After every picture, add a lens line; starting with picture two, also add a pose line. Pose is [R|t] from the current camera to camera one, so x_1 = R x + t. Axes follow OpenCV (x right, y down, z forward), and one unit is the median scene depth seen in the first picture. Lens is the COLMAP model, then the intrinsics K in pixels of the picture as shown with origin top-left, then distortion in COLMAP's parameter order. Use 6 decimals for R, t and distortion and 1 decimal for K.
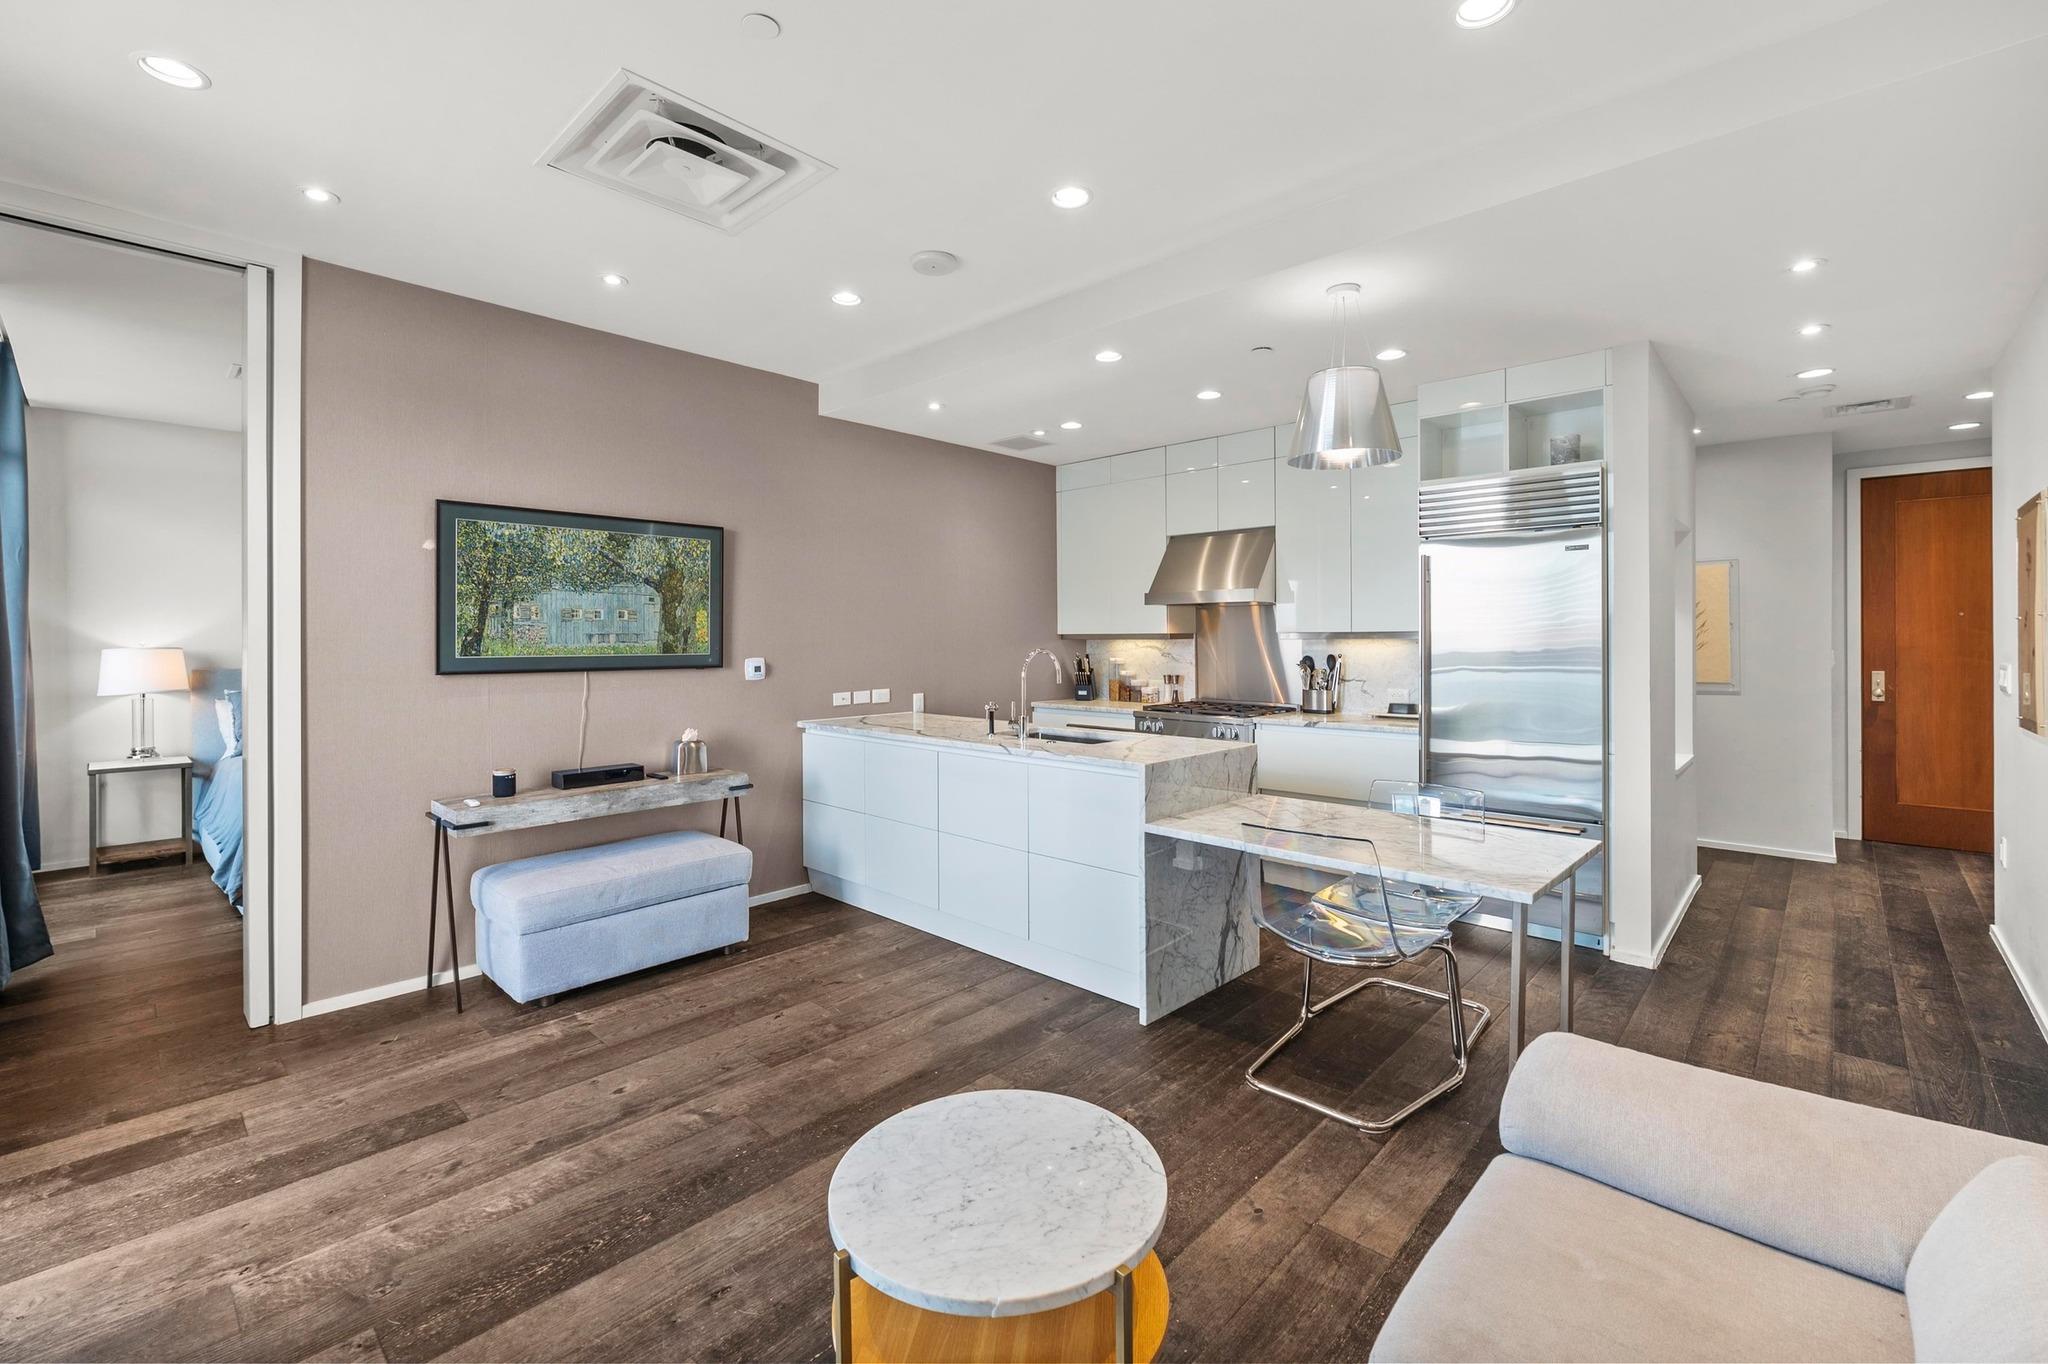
lens RADIAL K [[873.2, 0, 1013.4], [0, 873.2, 637.4], [0, 0, 1]] dist [-0.004360, -0.000236]
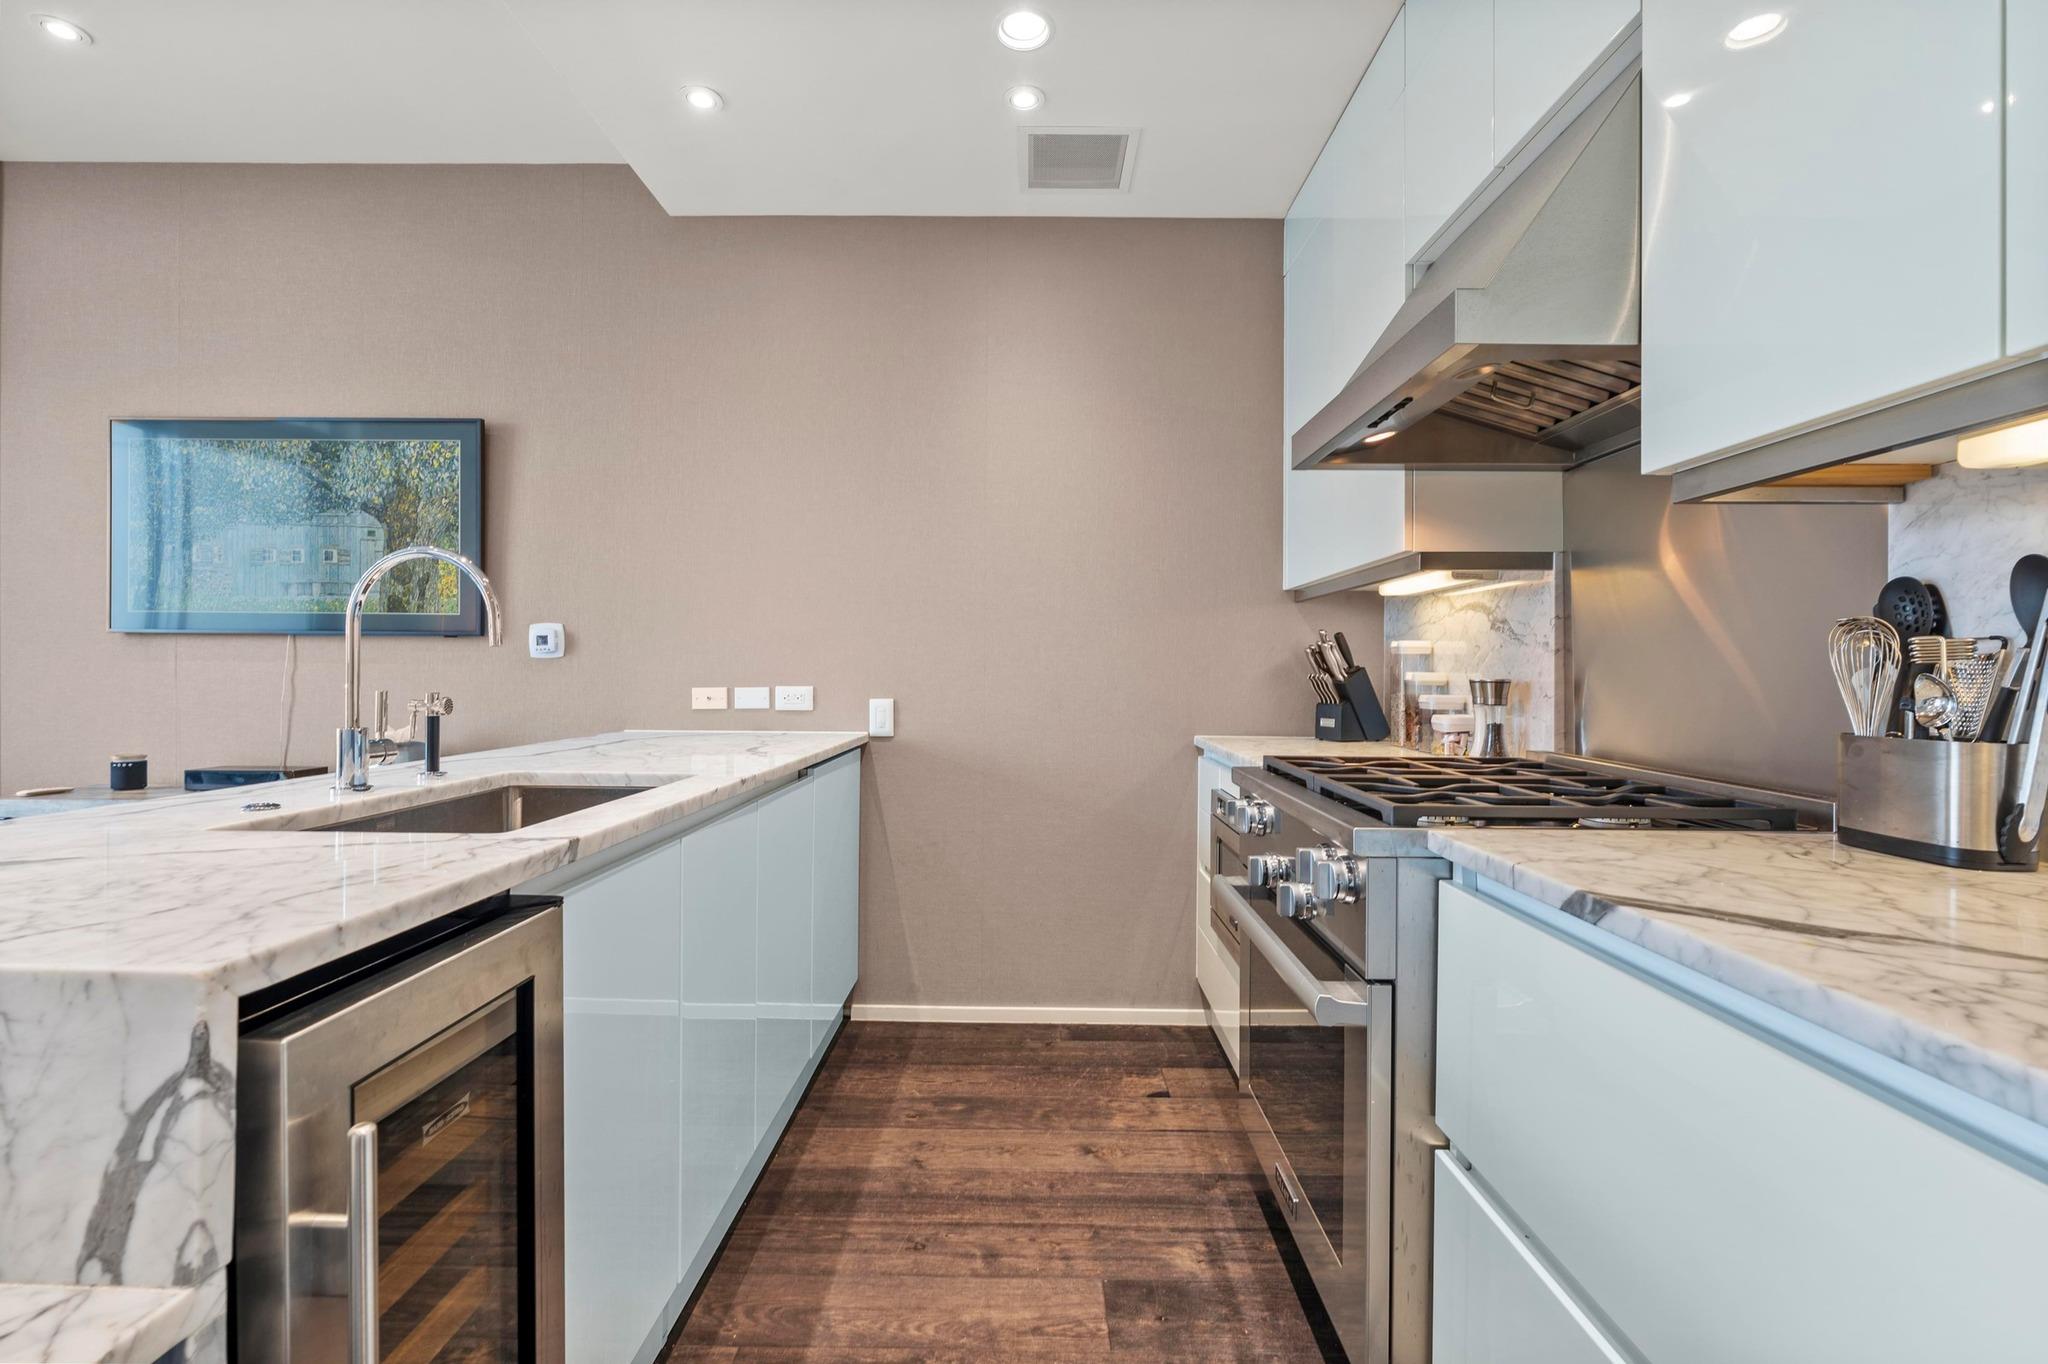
lens RADIAL K [[890.6, 0, 1021.2], [0, 890.6, 671.4], [0, 0, 1]] dist [-0.000763, -0.000080]
pose [[0.680992, 0.009204, -0.732233, 0.494193], [-0.010054, 0.999944, 0.003219, 0.063880], [0.732222, 0.005170, 0.681046, 0.985461]]
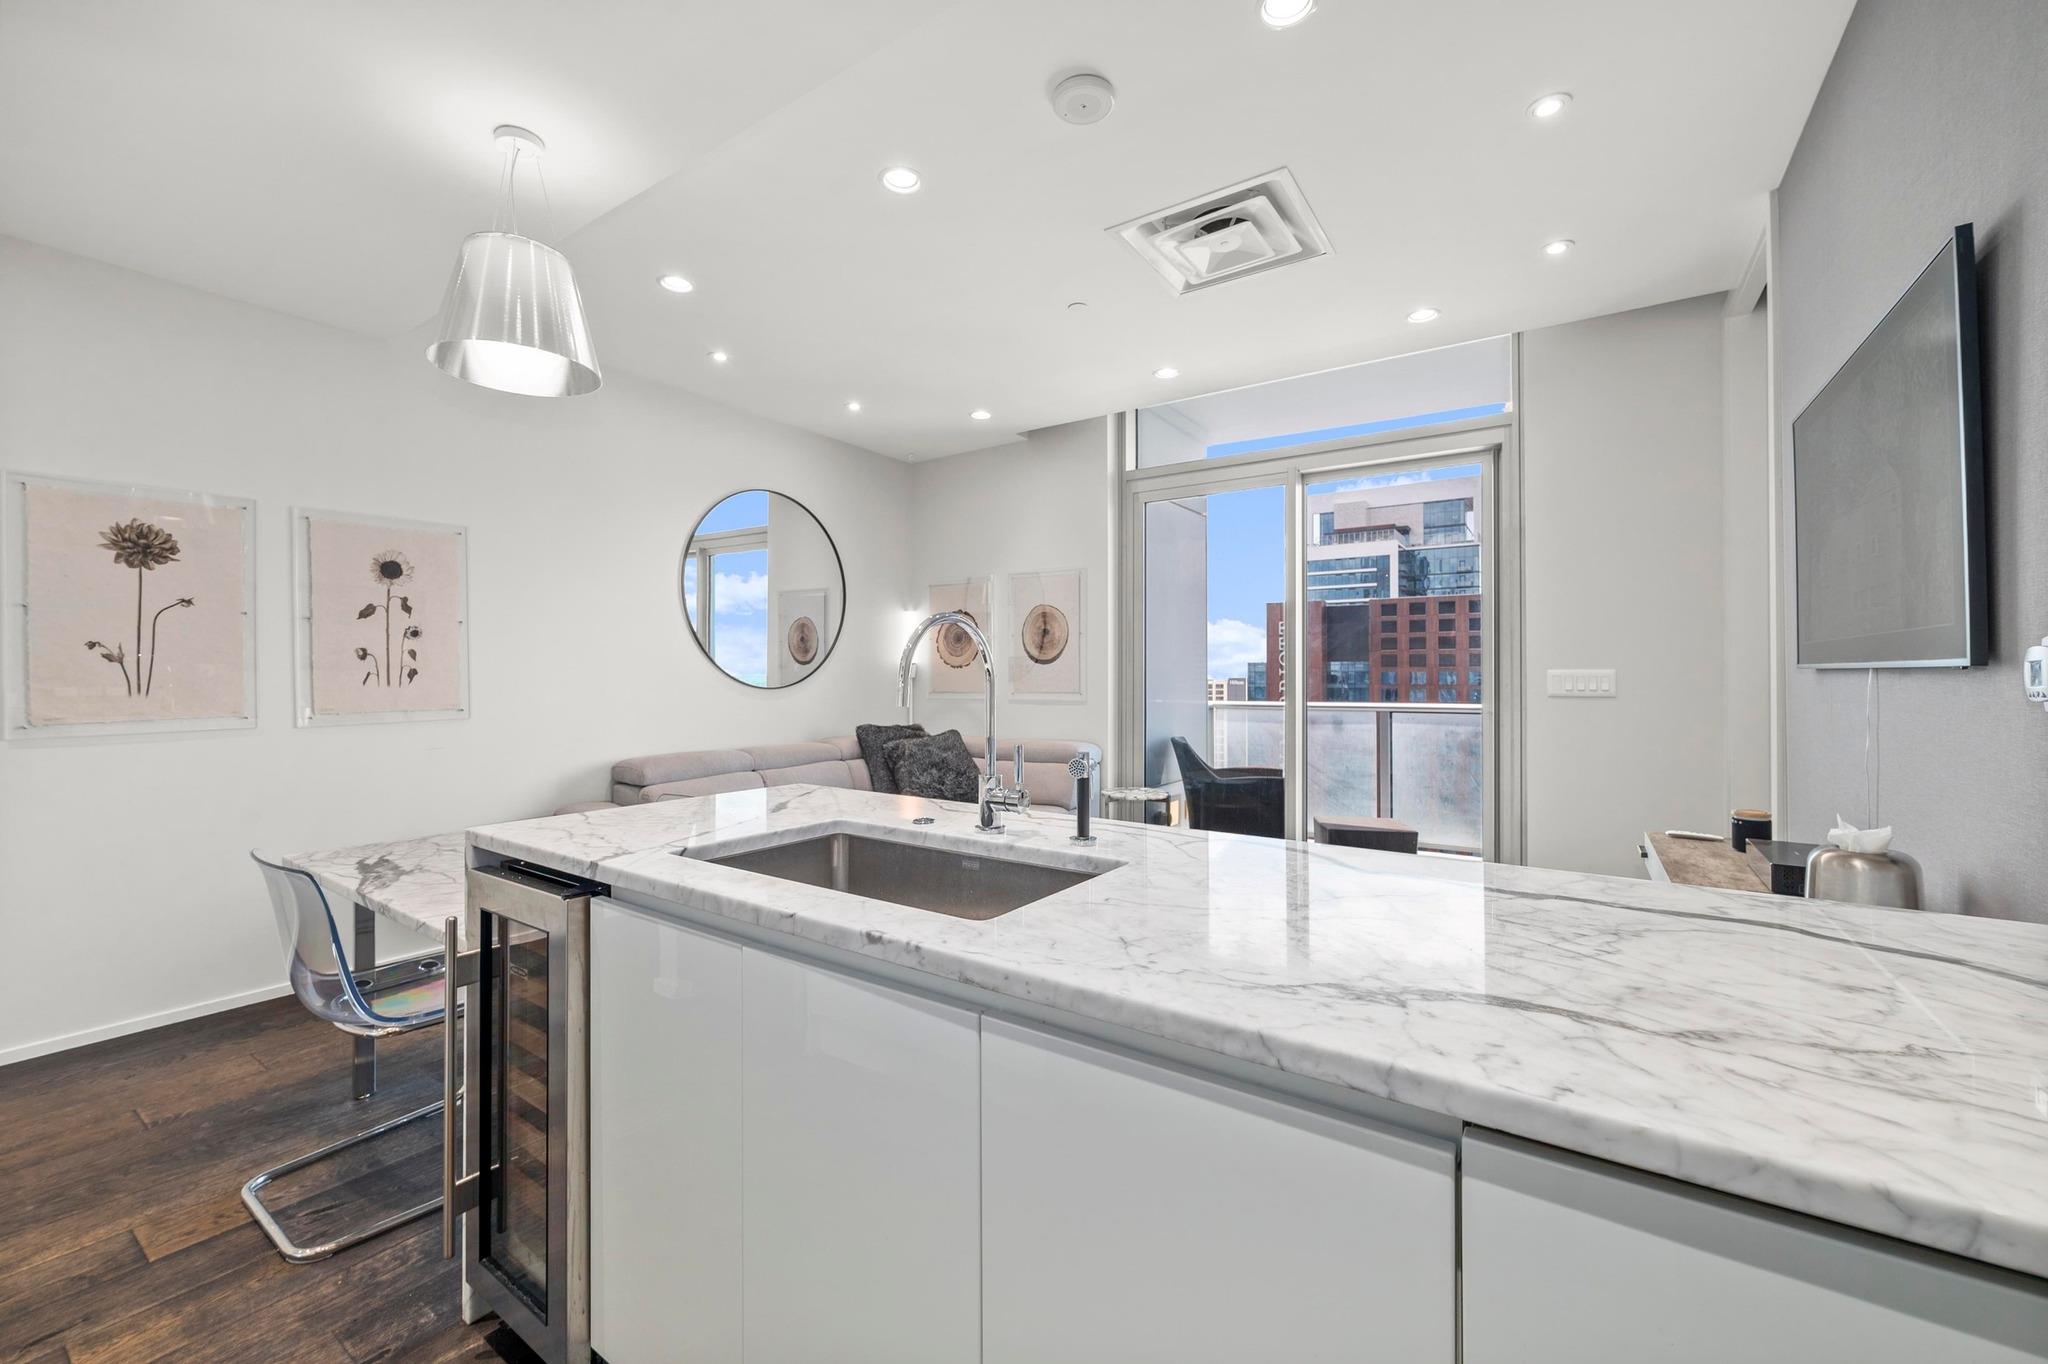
lens RADIAL K [[812.3, 0, 1022.3], [0, 812.3, 663.9], [0, 0, 1]] dist [-0.002240, -0.000386]
pose [[-0.985969, 0.000693, -0.166928, 0.065121], [0.002990, 0.999904, -0.013510, 0.042616], [0.166902, -0.013819, -0.985877, 1.442711]]
